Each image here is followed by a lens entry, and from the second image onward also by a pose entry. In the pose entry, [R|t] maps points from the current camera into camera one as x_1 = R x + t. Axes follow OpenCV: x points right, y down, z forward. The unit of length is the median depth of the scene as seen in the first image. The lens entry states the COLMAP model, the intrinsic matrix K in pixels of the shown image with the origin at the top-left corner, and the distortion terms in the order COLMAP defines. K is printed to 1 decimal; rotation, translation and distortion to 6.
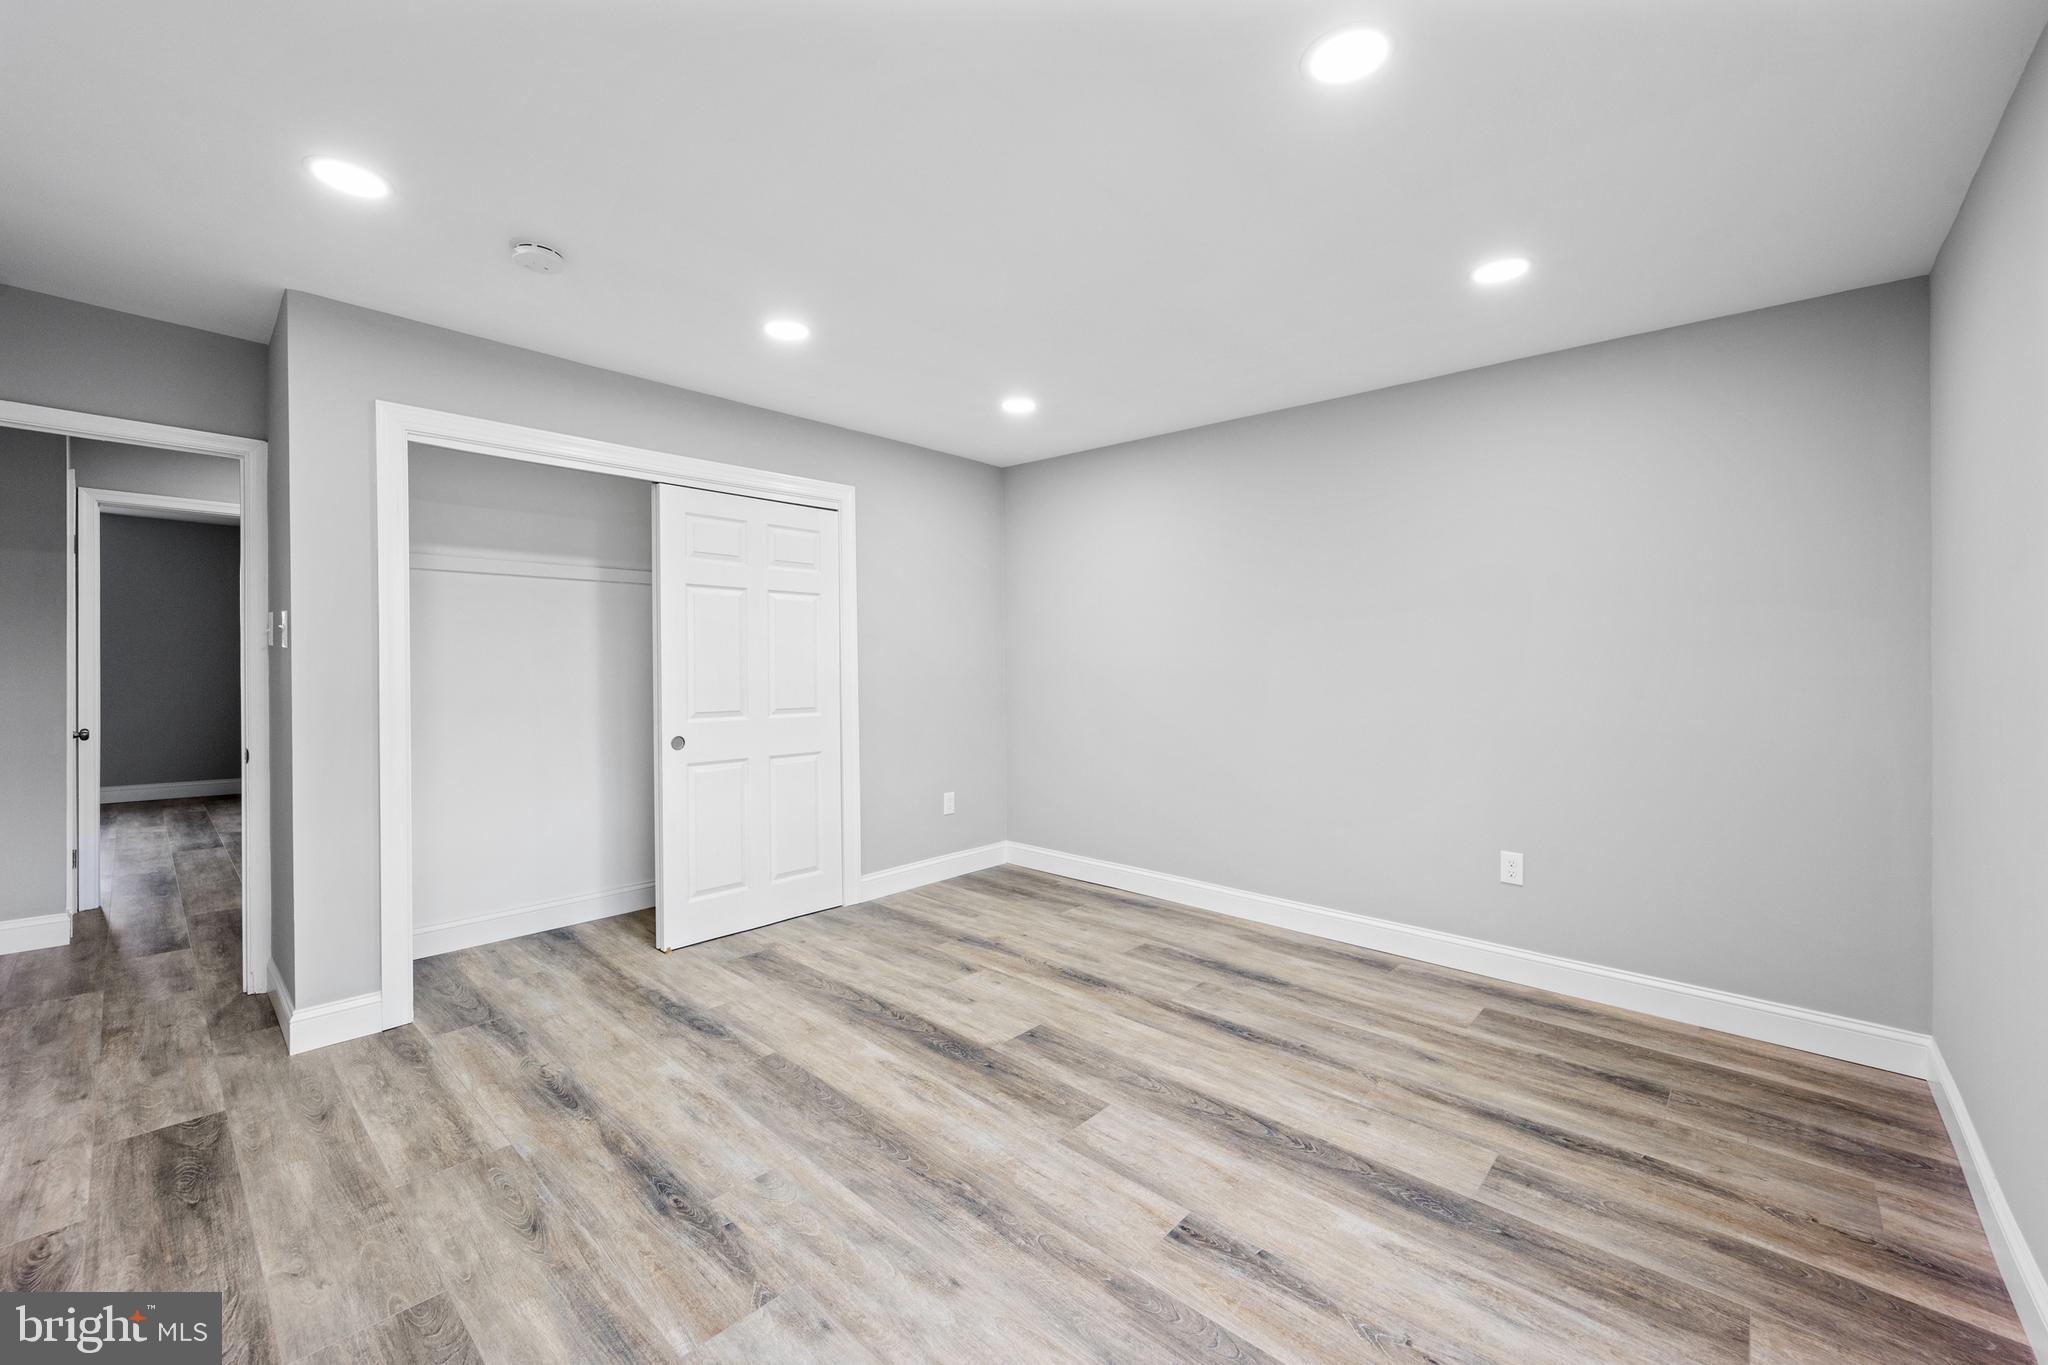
lens RADIAL K [[812.4, 0, 1020.7], [0, 812.4, 679.0], [0, 0, 1]] dist [-0.000476, 0.000001]
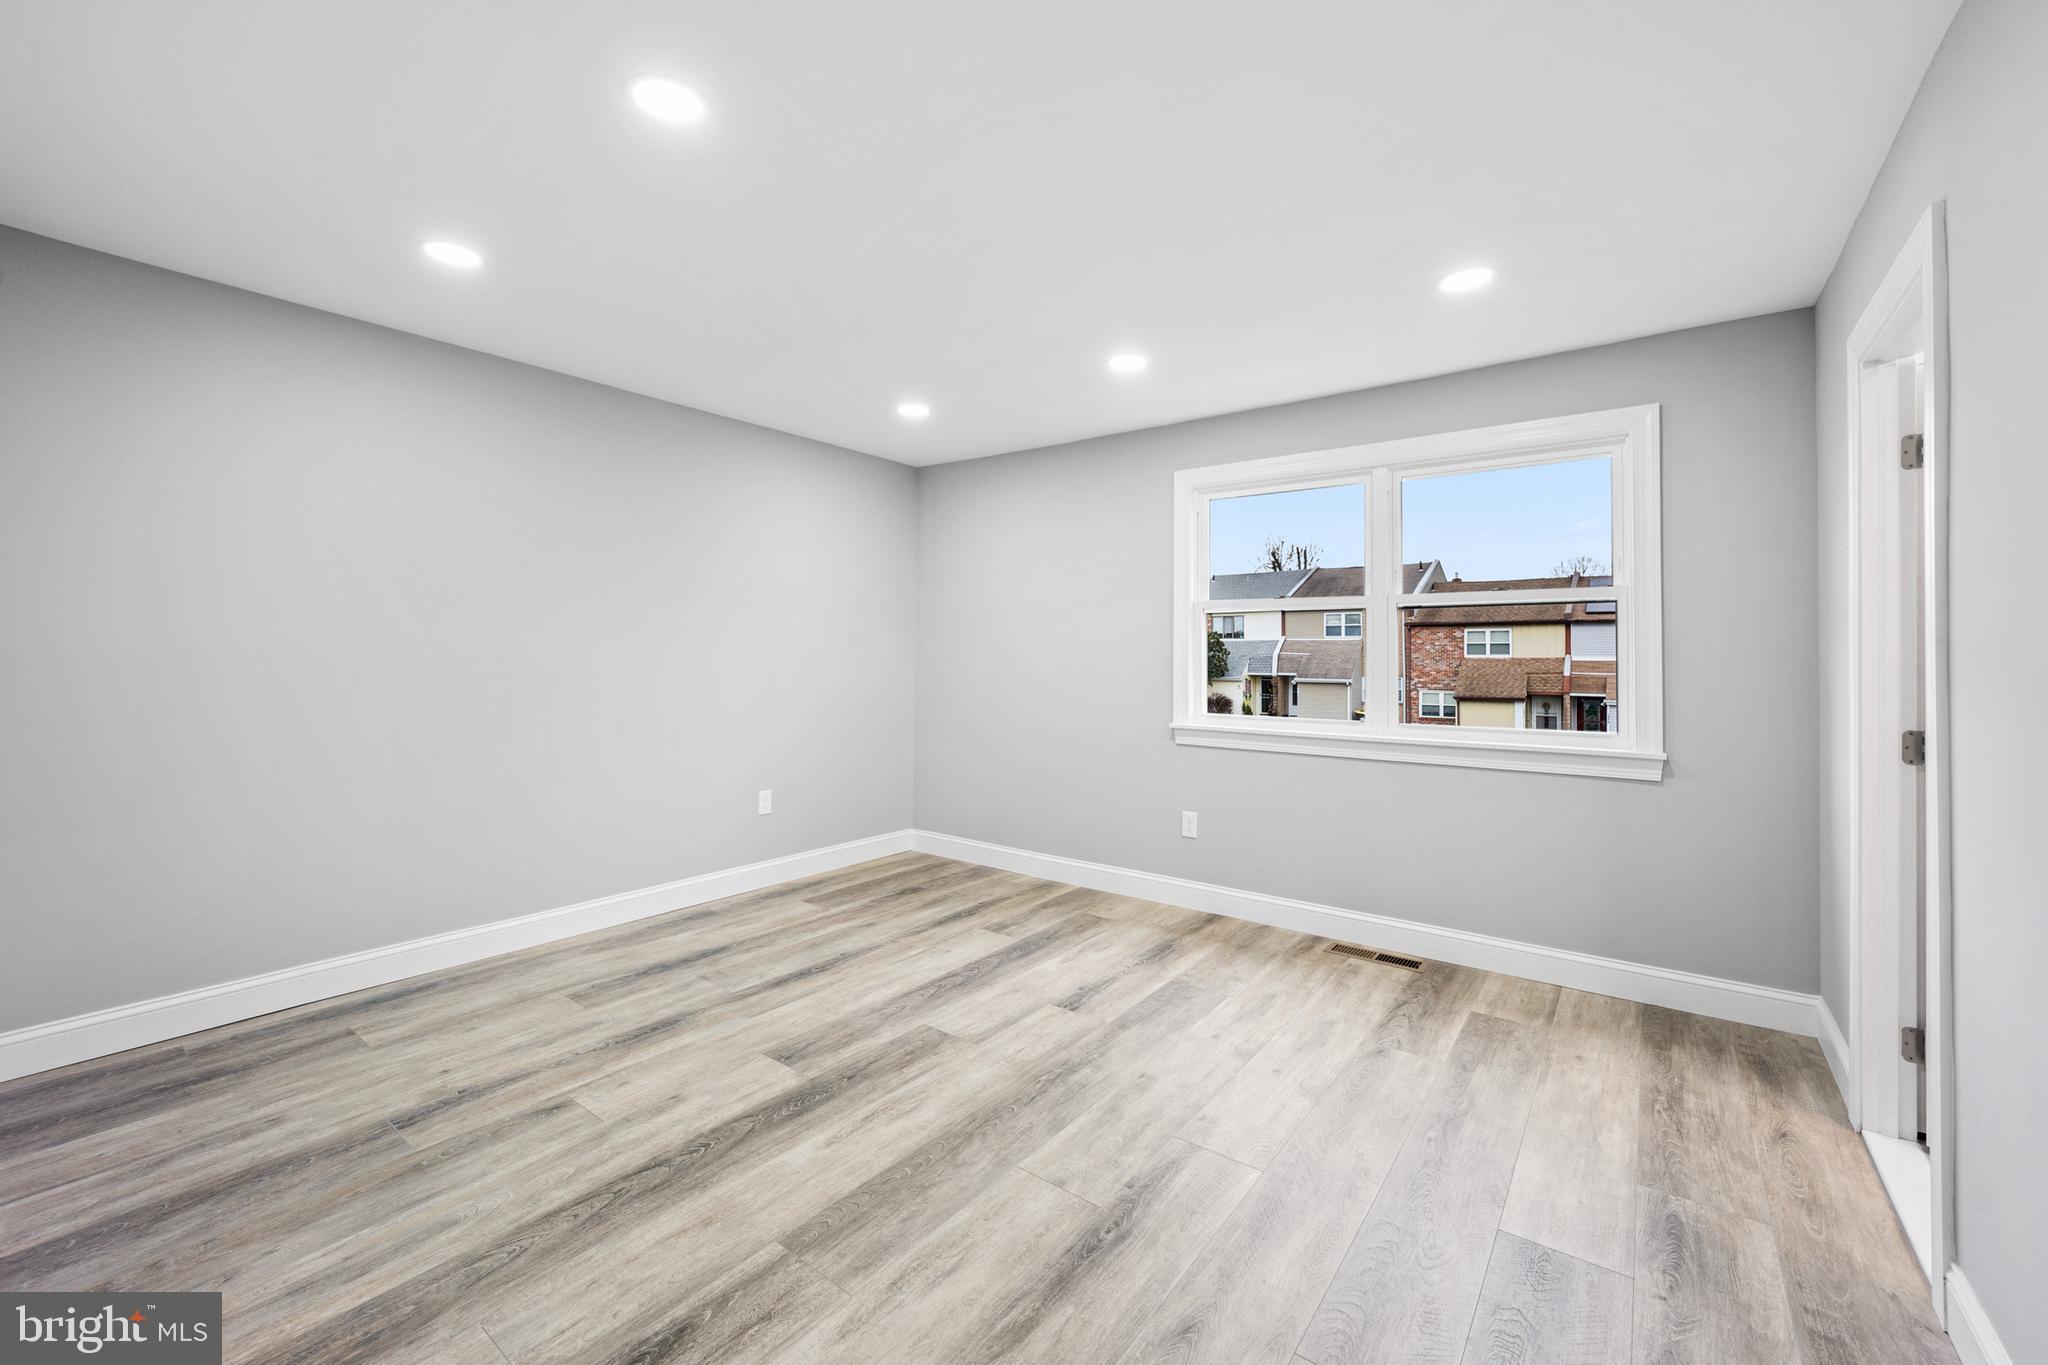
lens RADIAL K [[845.1, 0, 1018.6], [0, 845.1, 651.0], [0, 0, 1]] dist [-0.001991, -0.000419]
pose [[-0.096361, -0.001665, 0.995345, -0.970528], [0.012858, 0.999913, 0.002918, -0.019678], [-0.995263, 0.013080, -0.096332, 0.836085]]
